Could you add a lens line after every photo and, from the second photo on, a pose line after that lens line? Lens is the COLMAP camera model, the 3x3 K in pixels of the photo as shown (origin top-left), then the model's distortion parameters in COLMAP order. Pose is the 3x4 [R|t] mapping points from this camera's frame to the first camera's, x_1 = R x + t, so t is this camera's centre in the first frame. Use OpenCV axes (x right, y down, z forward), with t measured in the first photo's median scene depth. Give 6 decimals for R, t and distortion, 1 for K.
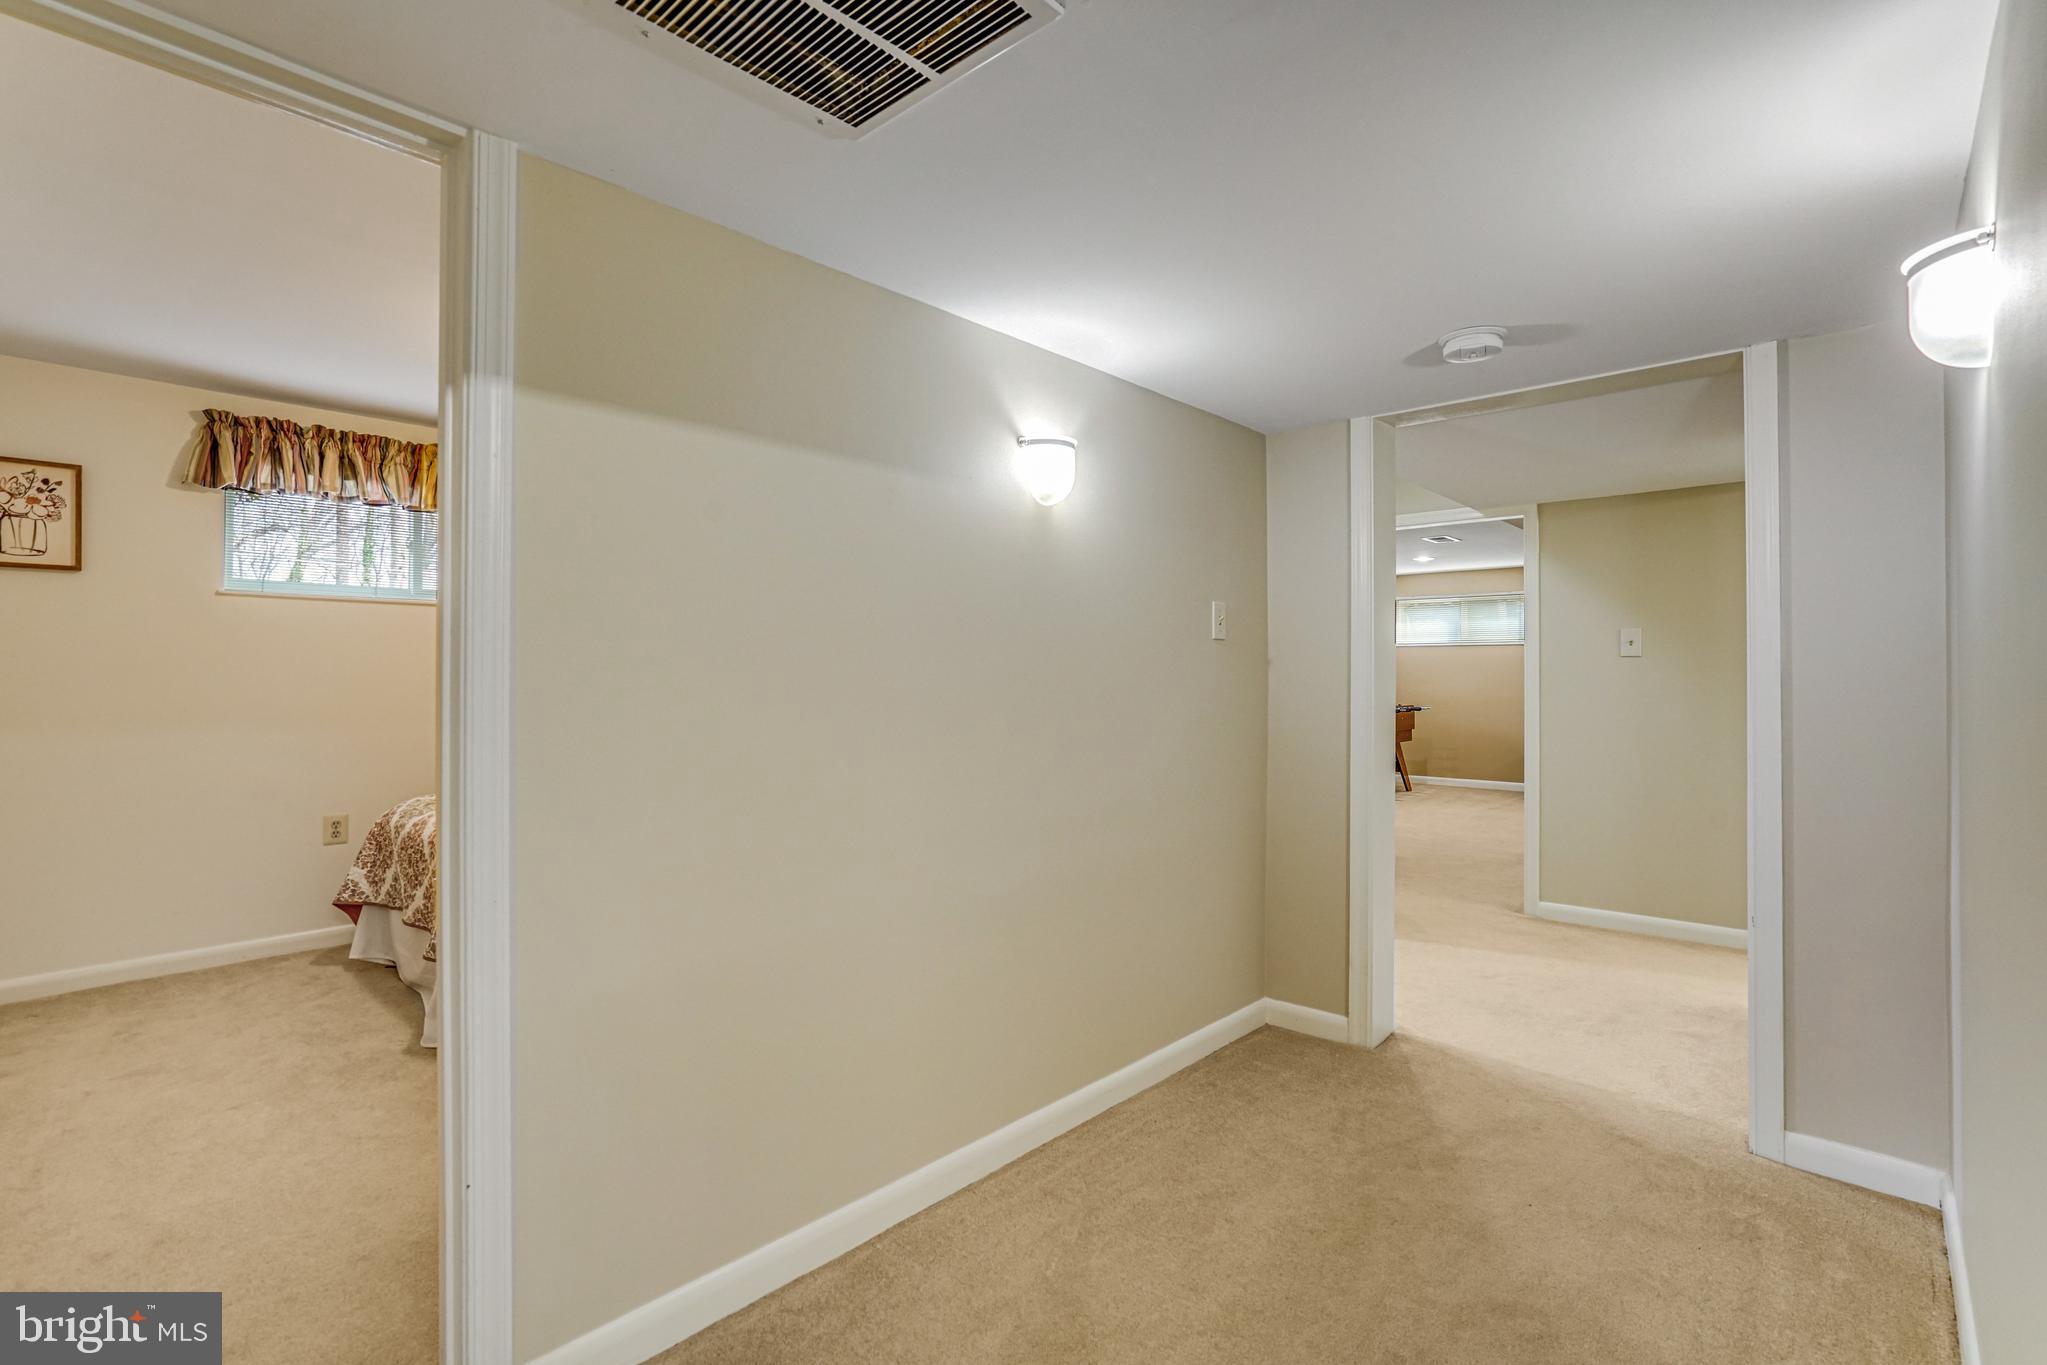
lens RADIAL K [[953.5, 0, 1023.3], [0, 953.5, 663.0], [0, 0, 1]] dist [0.000368, 0.002435]
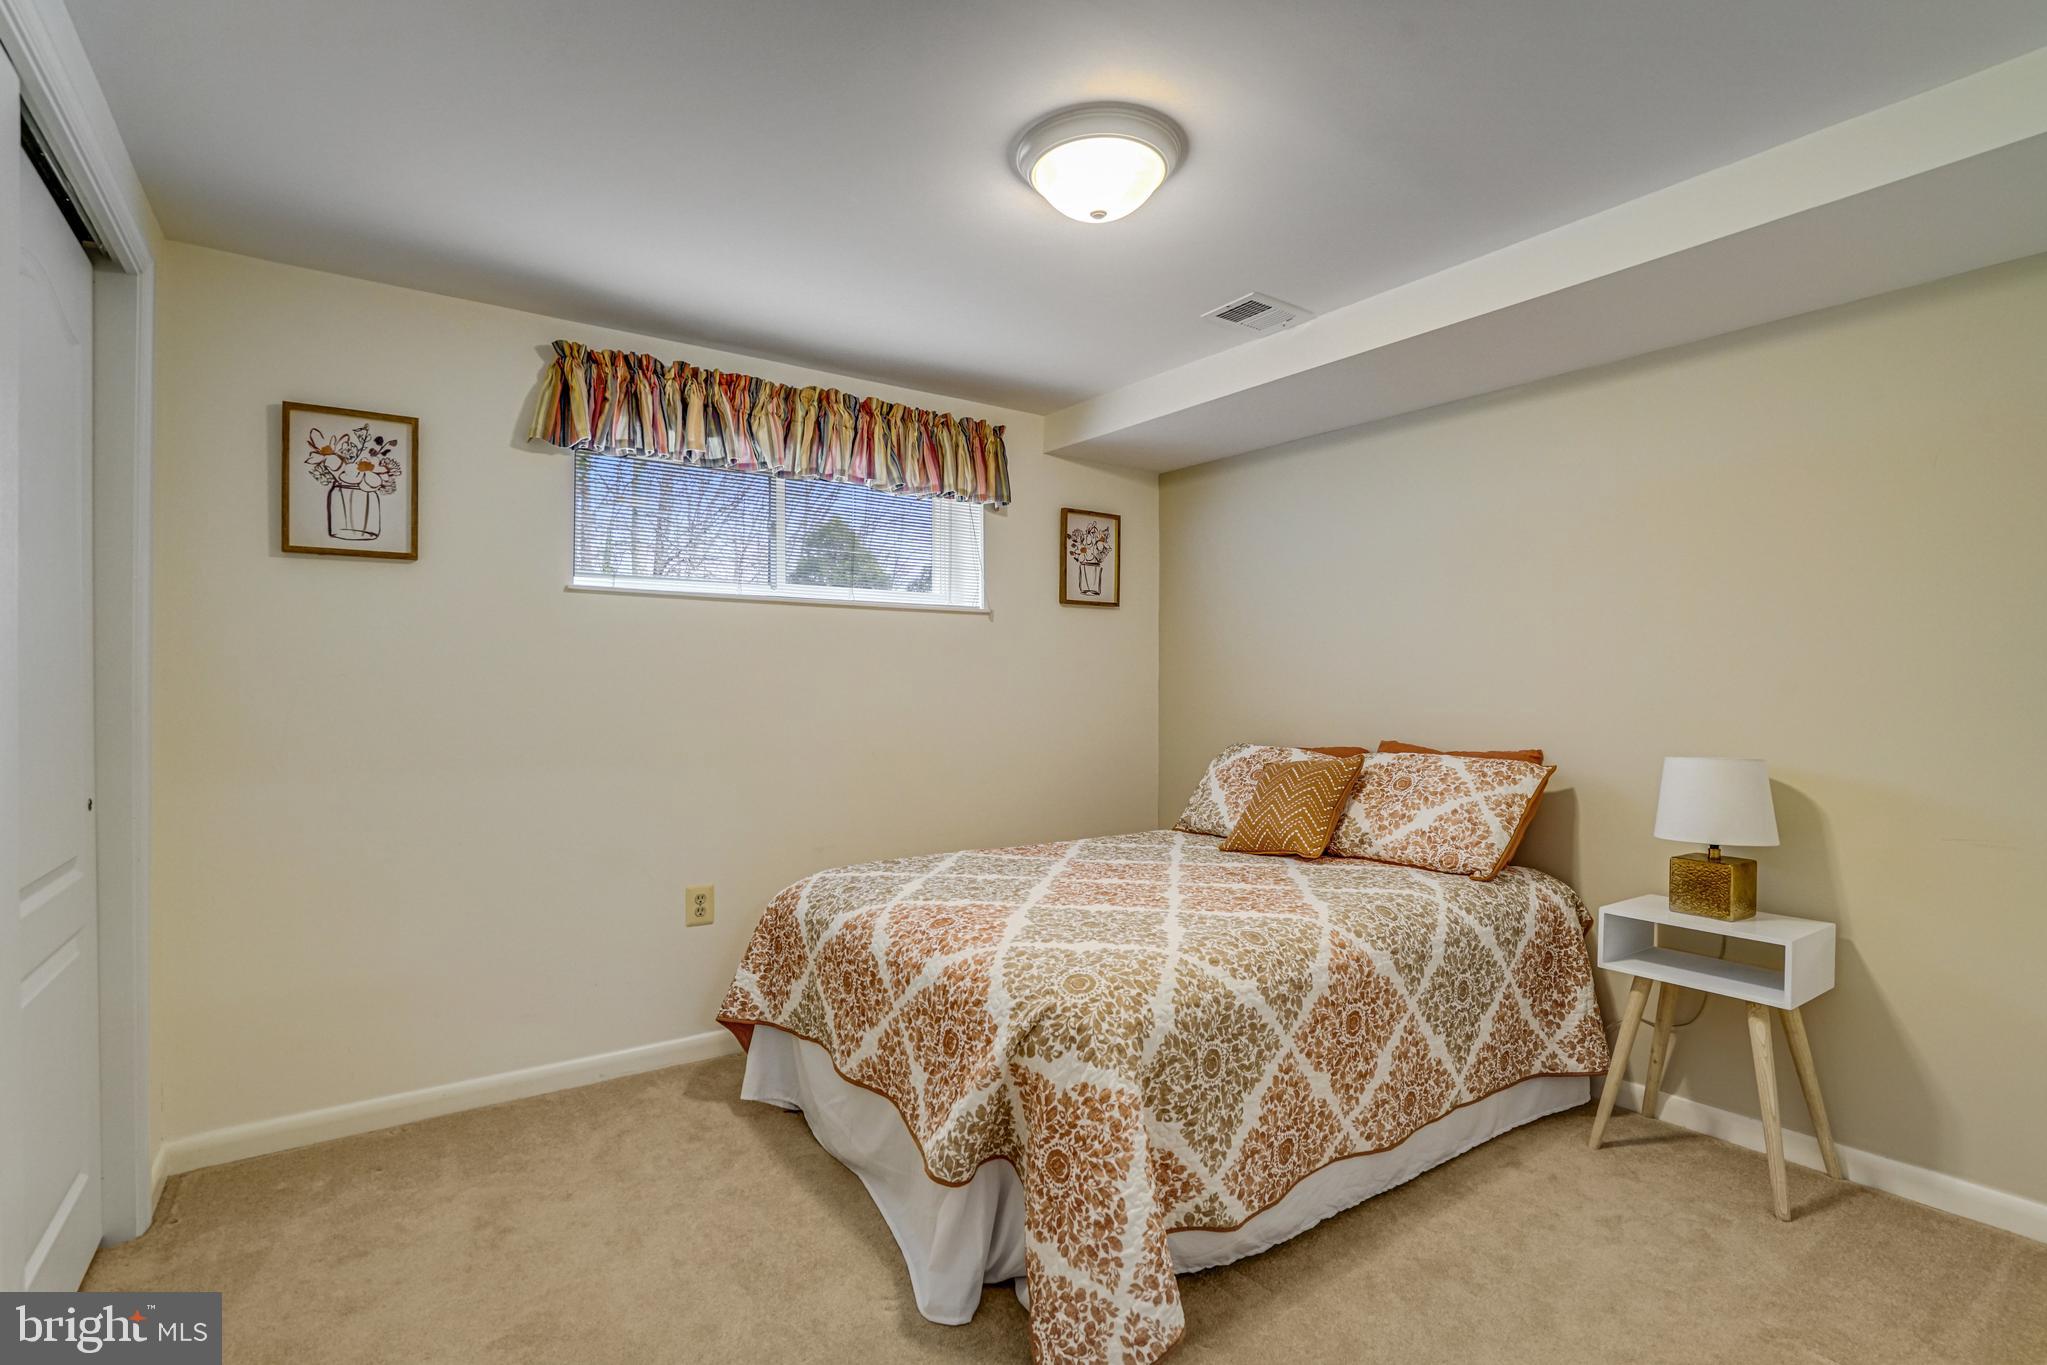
lens RADIAL K [[974.1, 0, 1025.4], [0, 974.1, 691.2], [0, 0, 1]] dist [-0.032083, 0.001780]
pose [[0.982084, -0.002024, -0.188432, -0.354282], [0.003080, 0.999981, 0.005308, 0.003868], [0.188418, -0.005793, 0.982072, 0.329566]]
